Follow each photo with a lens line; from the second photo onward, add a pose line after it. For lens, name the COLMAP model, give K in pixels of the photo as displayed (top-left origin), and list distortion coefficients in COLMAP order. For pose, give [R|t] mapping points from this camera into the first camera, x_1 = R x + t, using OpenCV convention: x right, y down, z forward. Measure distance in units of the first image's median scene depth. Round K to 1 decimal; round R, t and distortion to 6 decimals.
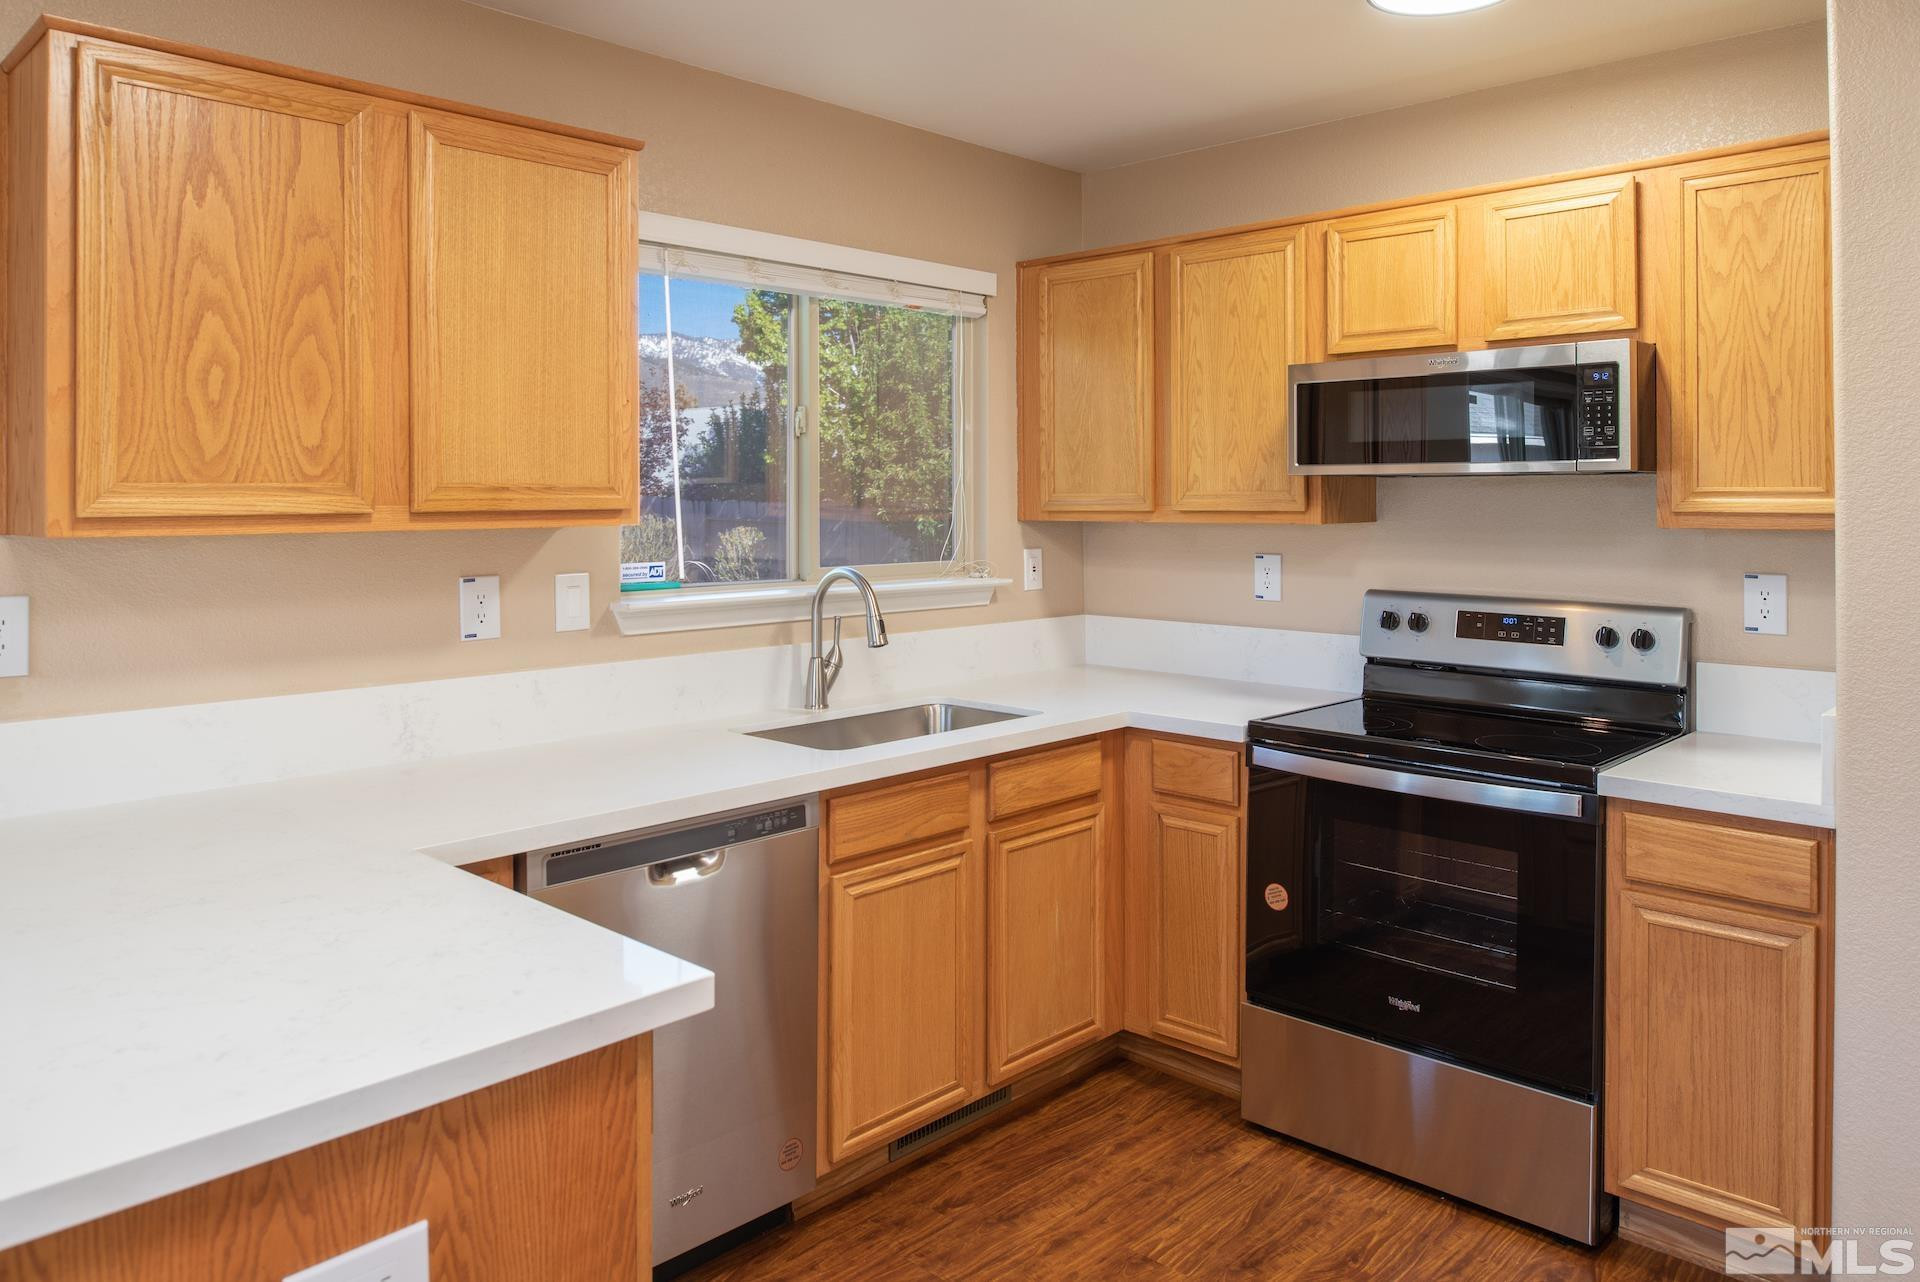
lens RADIAL K [[1329.3, 0, 998.2], [0, 1329.3, 484.9], [0, 0, 1]] dist [-0.015329, -0.003839]
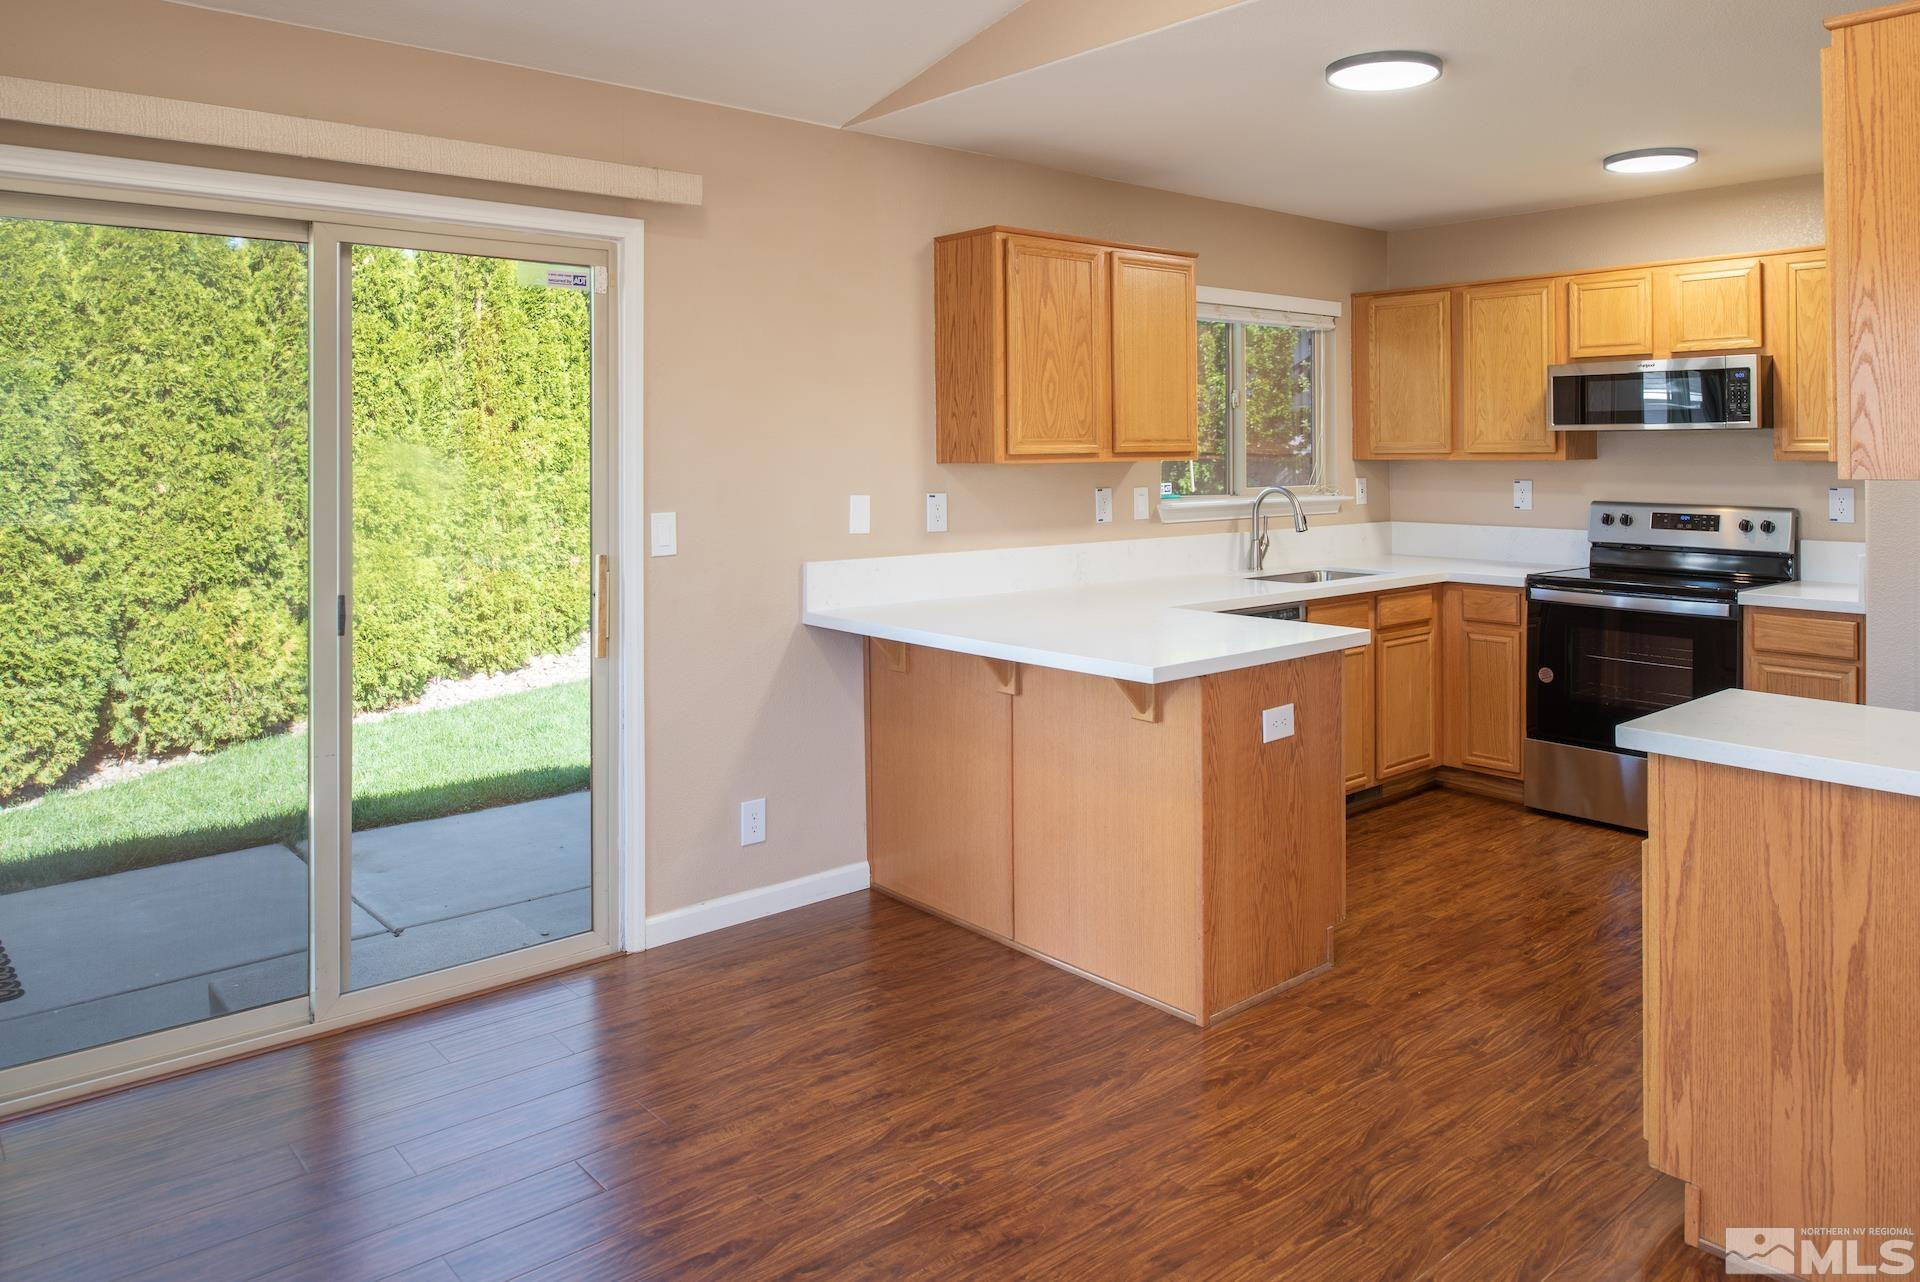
lens RADIAL K [[1329.3, 0, 989.3], [0, 1329.3, 436.0], [0, 0, 1]] dist [-0.015329, -0.003839]
pose [[0.994690, -0.003869, -0.102845, -0.340359], [0.003978, 0.999992, 0.000862, -0.005338], [0.102840, -0.001266, 0.994697, -0.809957]]
